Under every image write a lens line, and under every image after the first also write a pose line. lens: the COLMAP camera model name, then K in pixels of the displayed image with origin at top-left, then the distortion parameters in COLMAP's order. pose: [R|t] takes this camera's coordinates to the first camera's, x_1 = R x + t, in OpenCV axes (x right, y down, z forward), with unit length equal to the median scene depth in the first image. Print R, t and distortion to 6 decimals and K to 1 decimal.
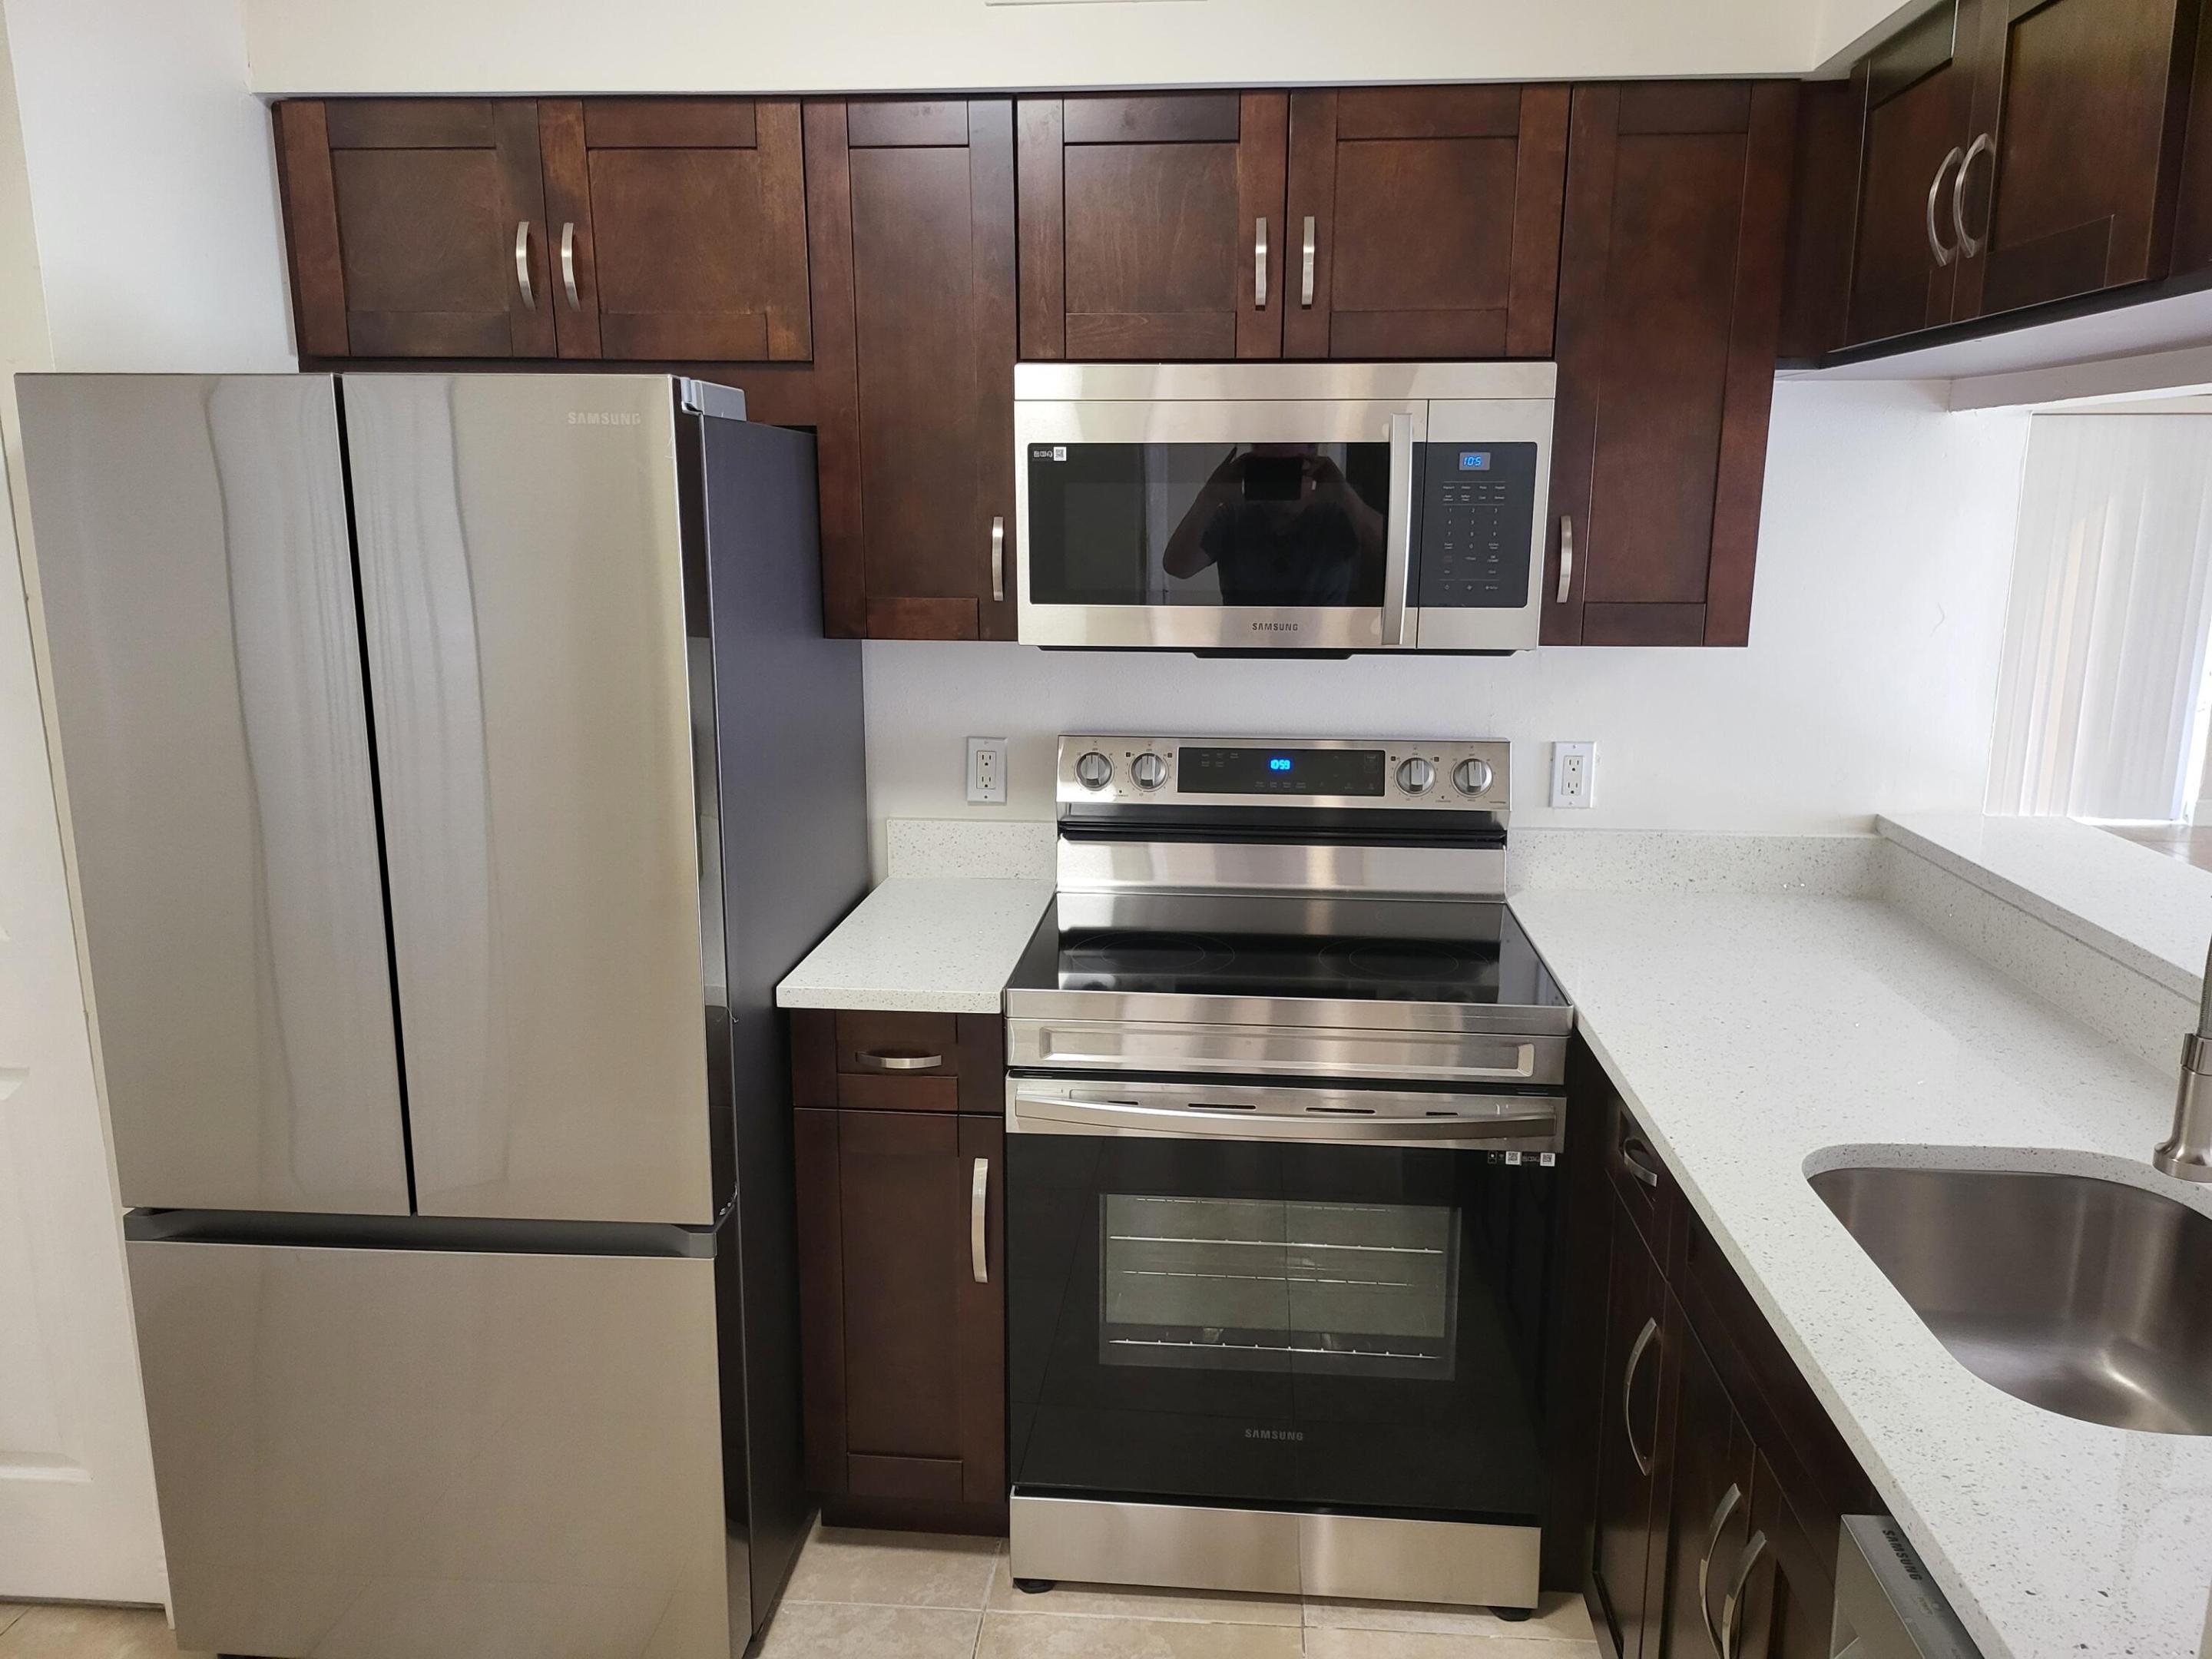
lens RADIAL K [[1536.4, 0, 1111.3], [0, 1536.4, 817.3], [0, 0, 1]] dist [0.024656, -0.024991]
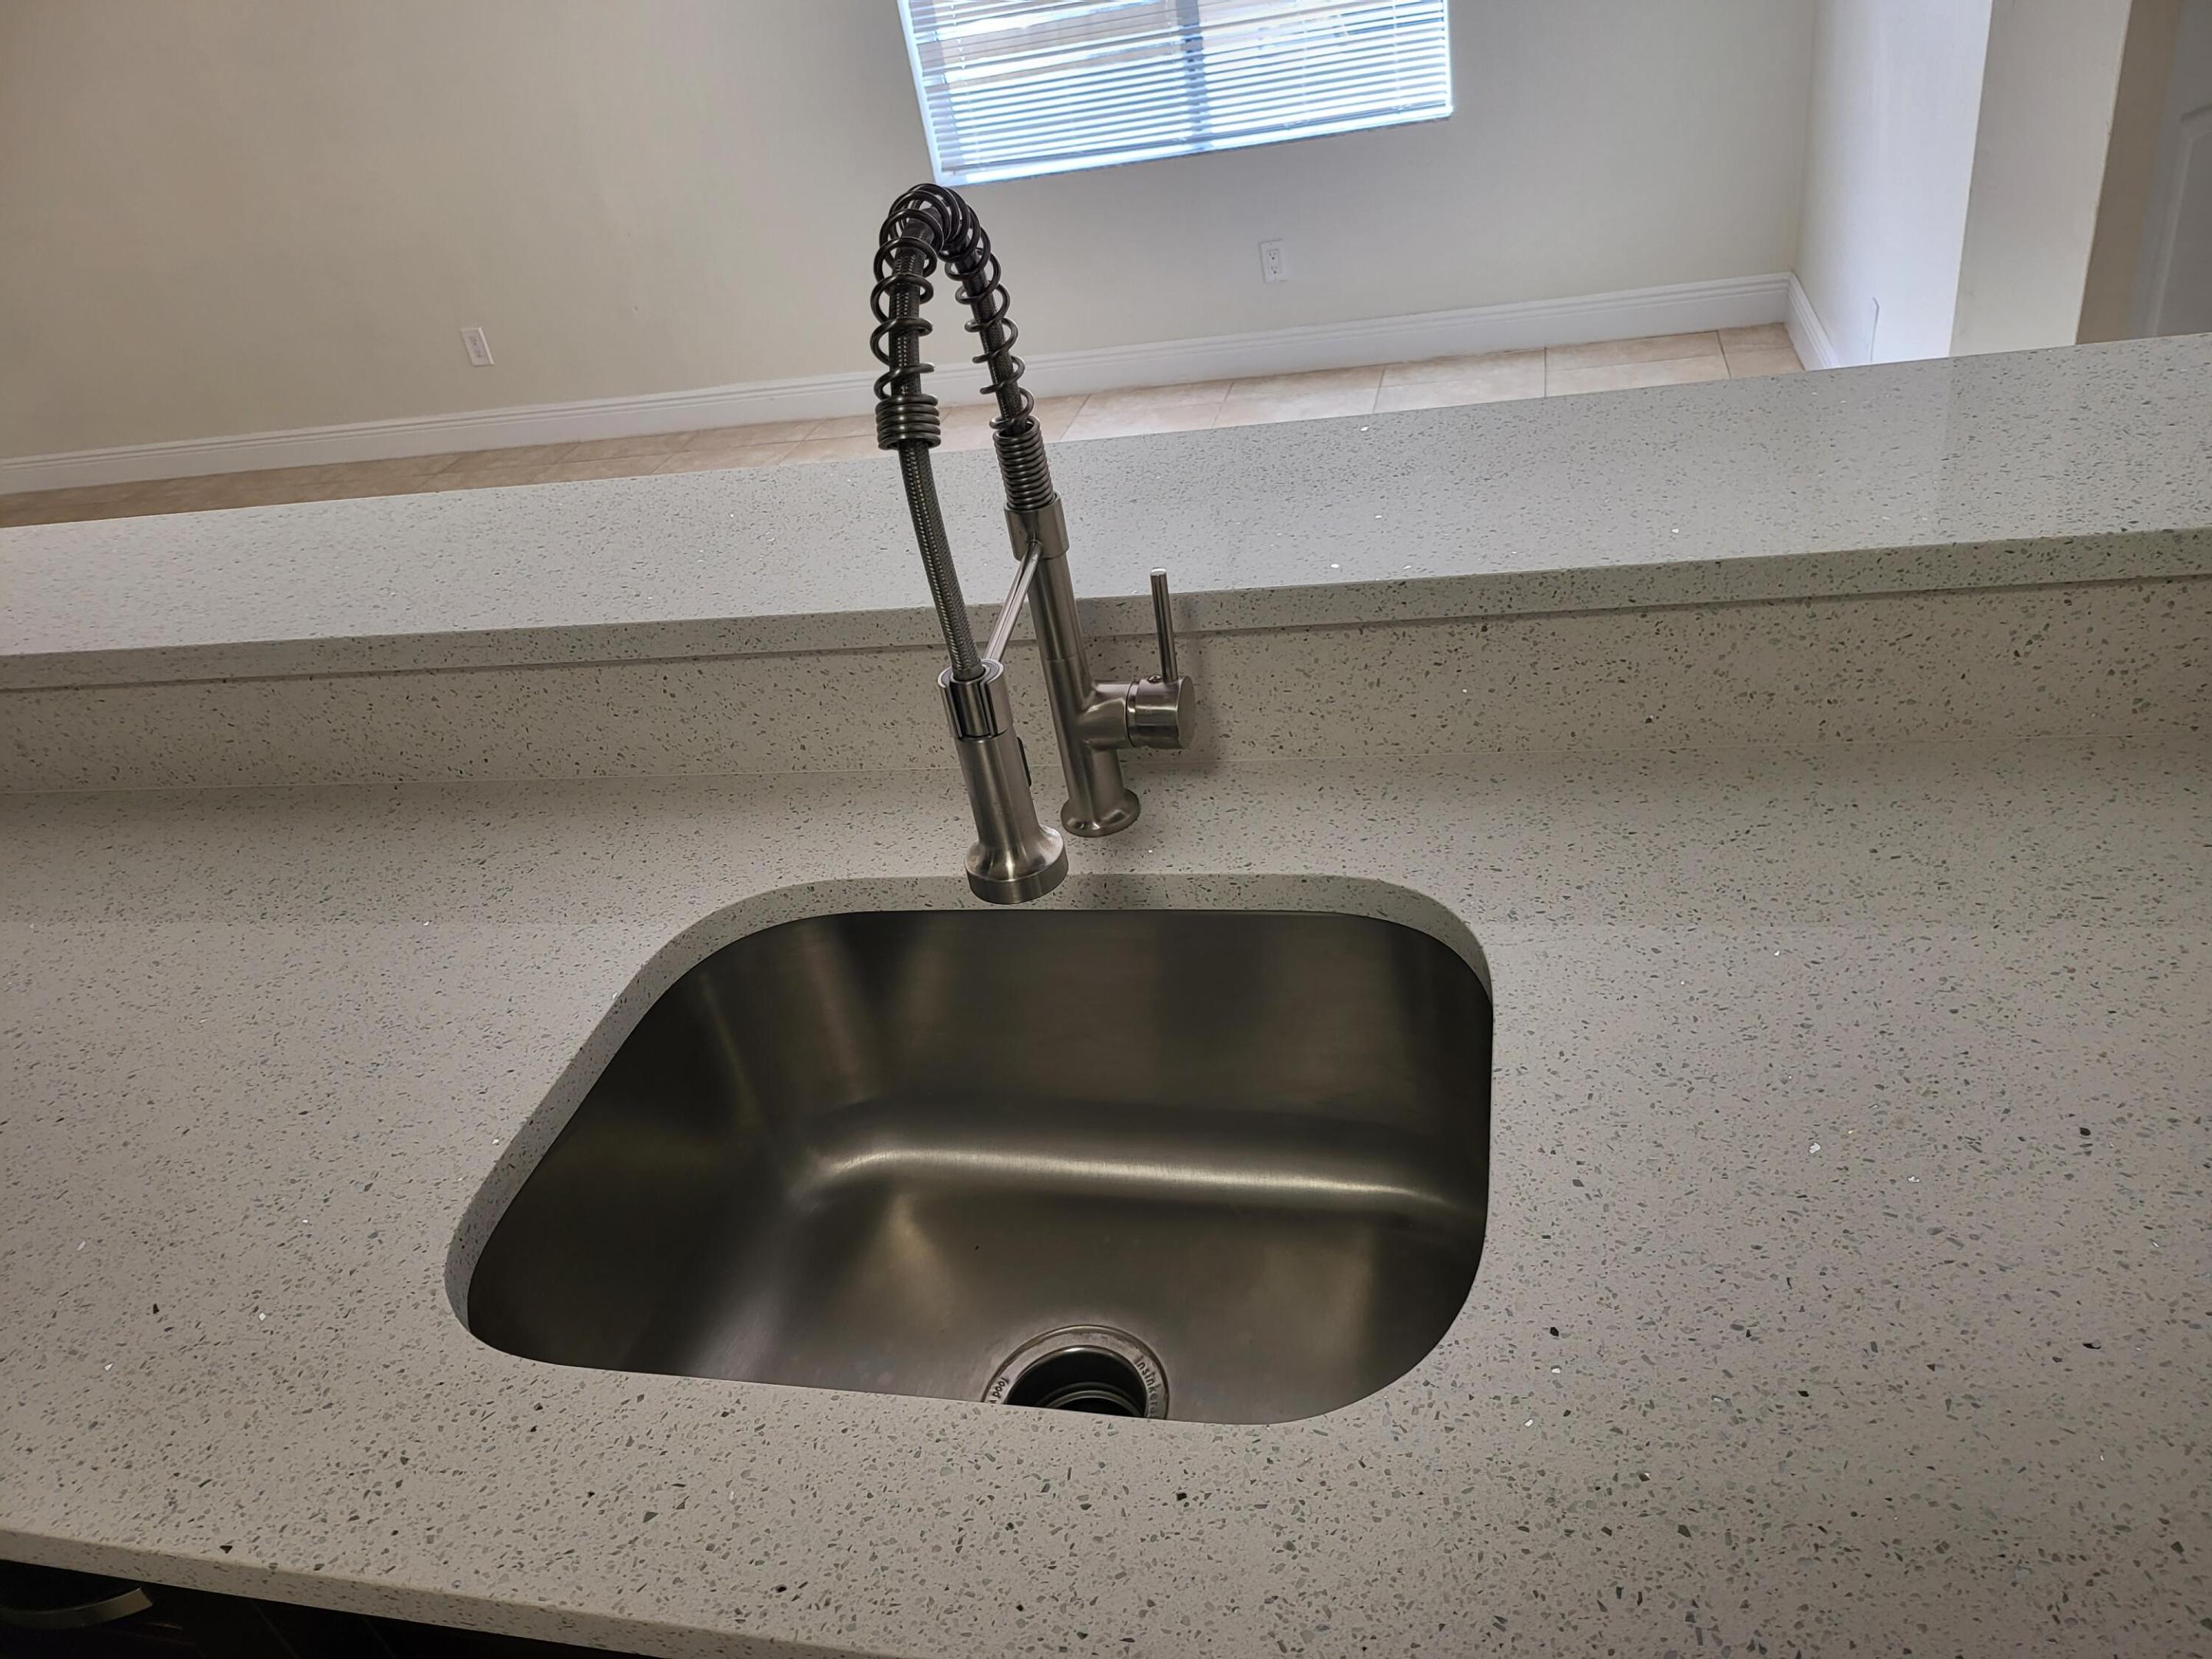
lens RADIAL K [[1536.4, 0, 1102.6], [0, 1536.4, 833.3], [0, 0, 1]] dist [0.024656, -0.024991]
pose [[0.137227, -0.556458, 0.819465, 0.124114], [0.356996, 0.799478, 0.483103, -0.041231], [-0.923971, 0.226251, 0.308364, 0.460072]]
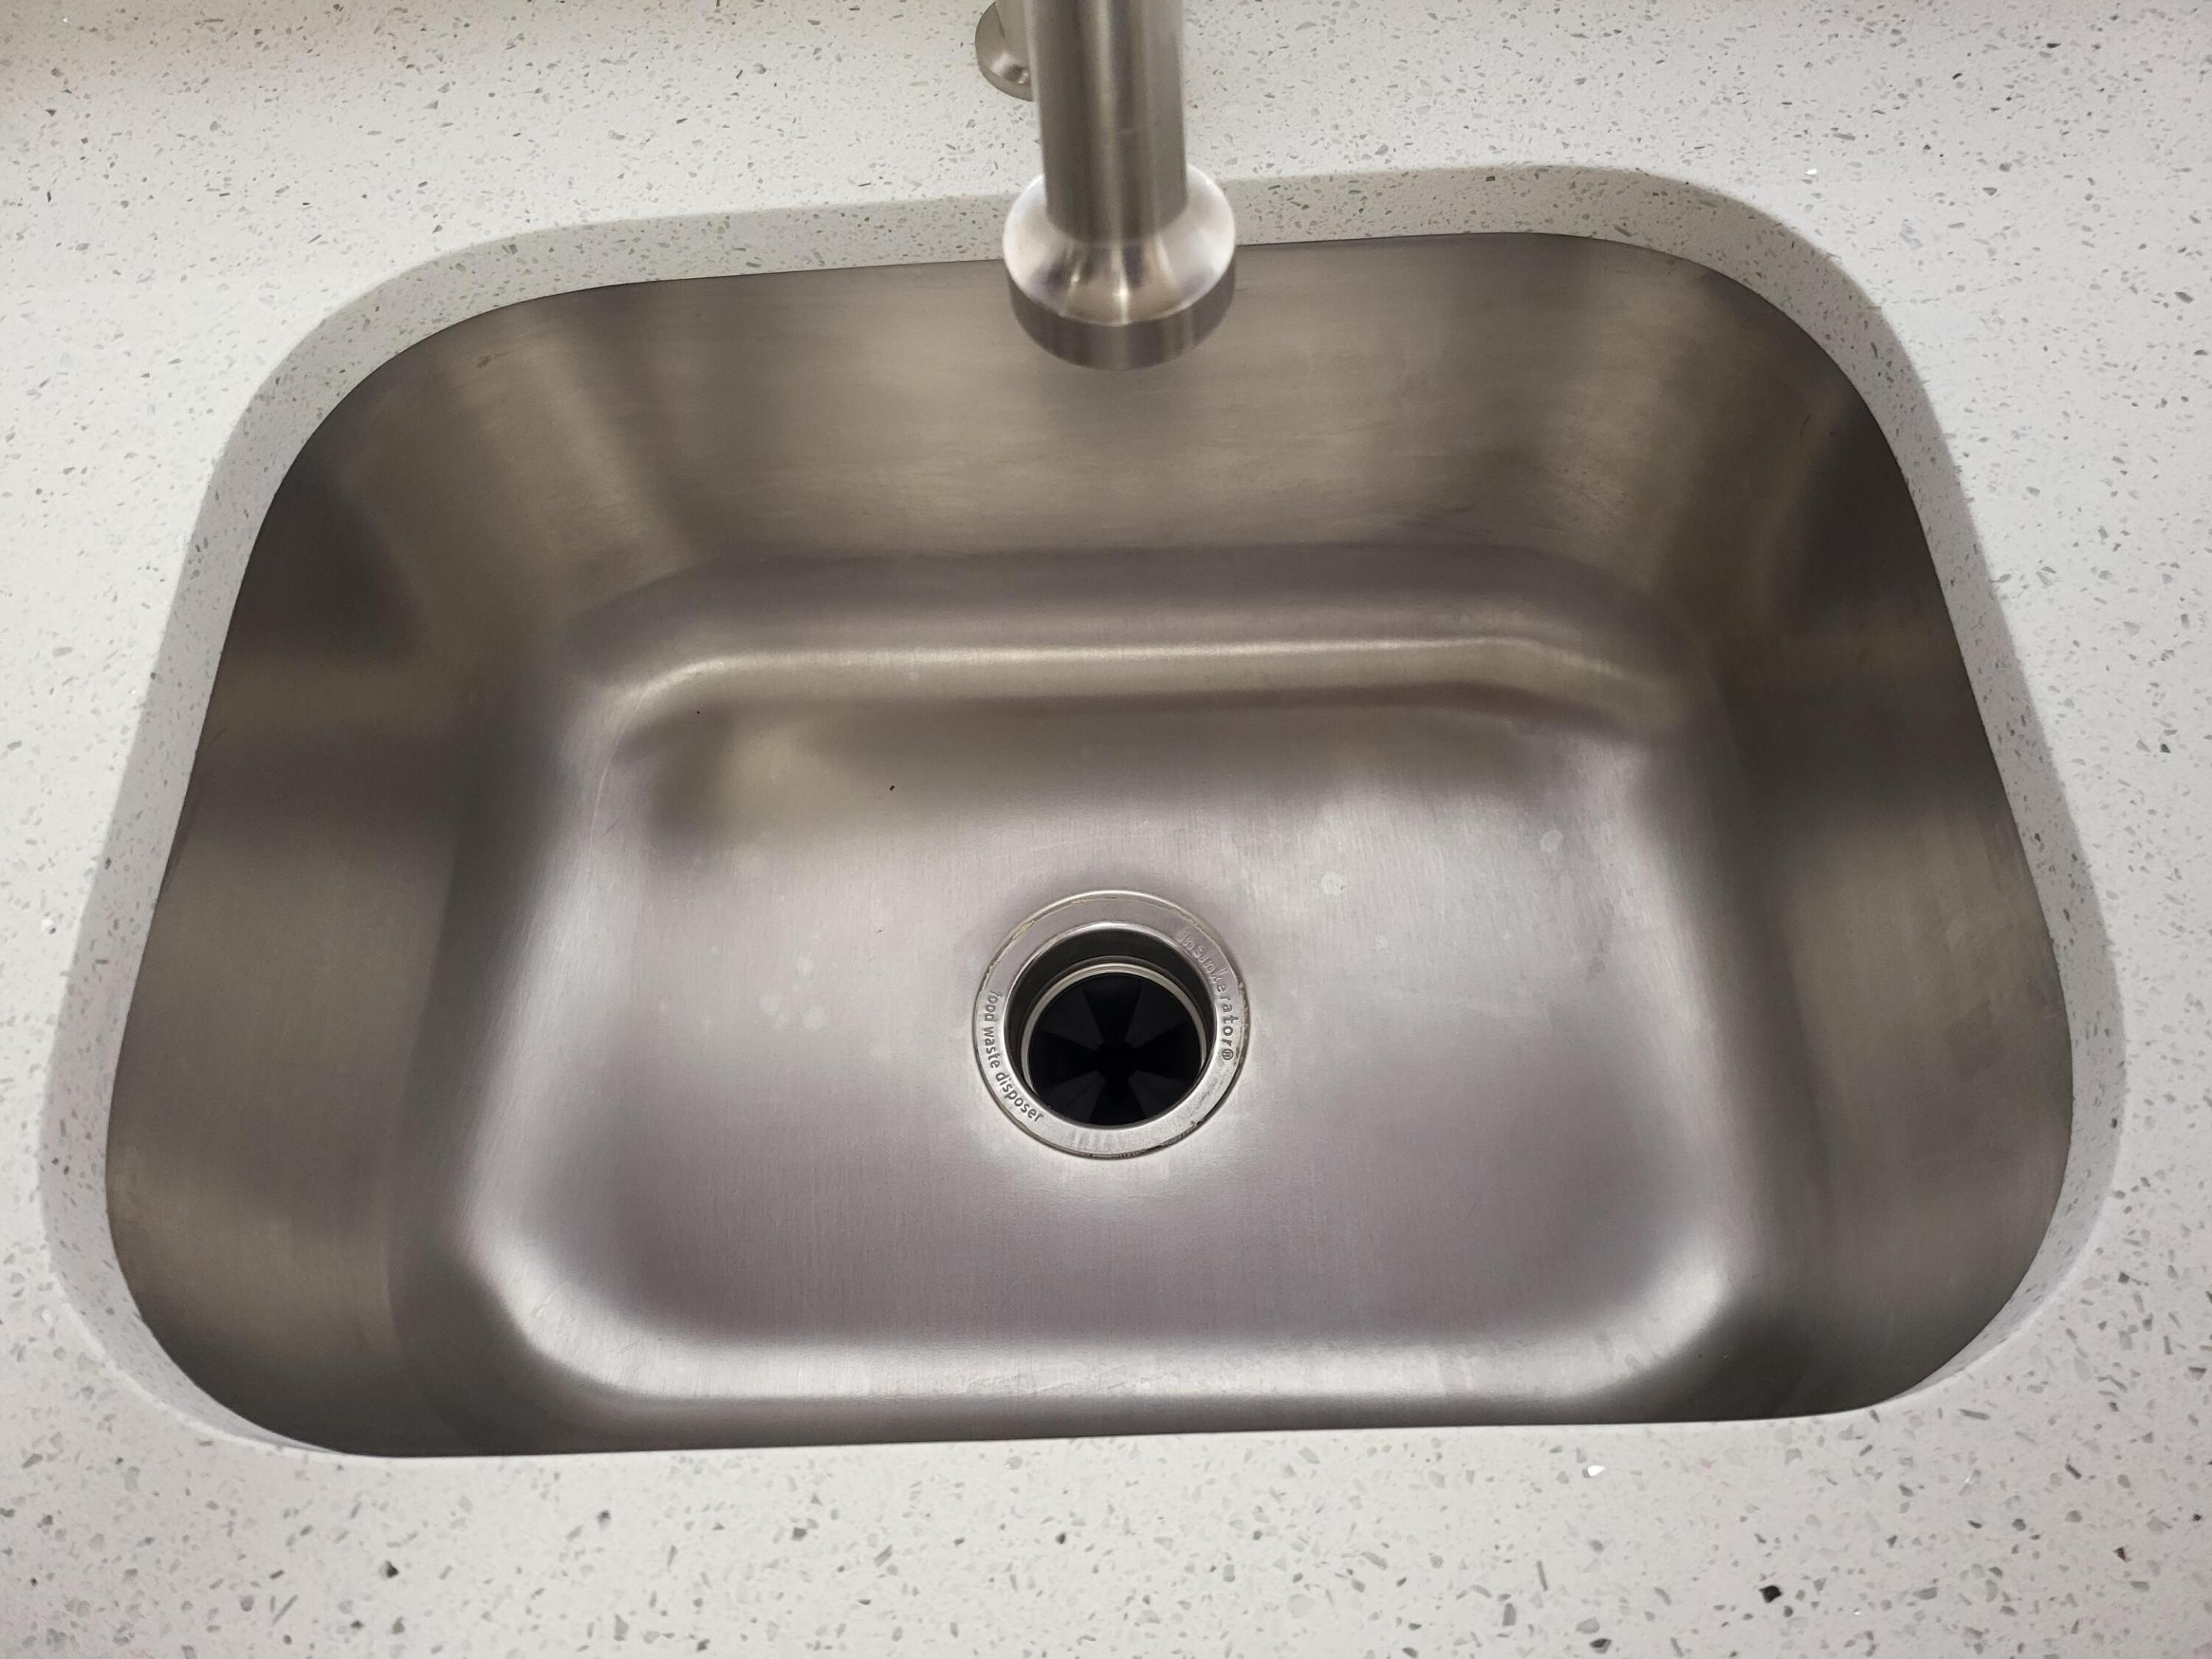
lens RADIAL K [[1536.4, 0, 1125.1], [0, 1536.4, 812.3], [0, 0, 1]] dist [0.024656, -0.024991]
pose [[-0.115490, -0.892224, 0.436575, 0.288224], [0.250457, 0.399158, 0.882011, 0.012492], [-0.961214, 0.211207, 0.177365, 0.571645]]
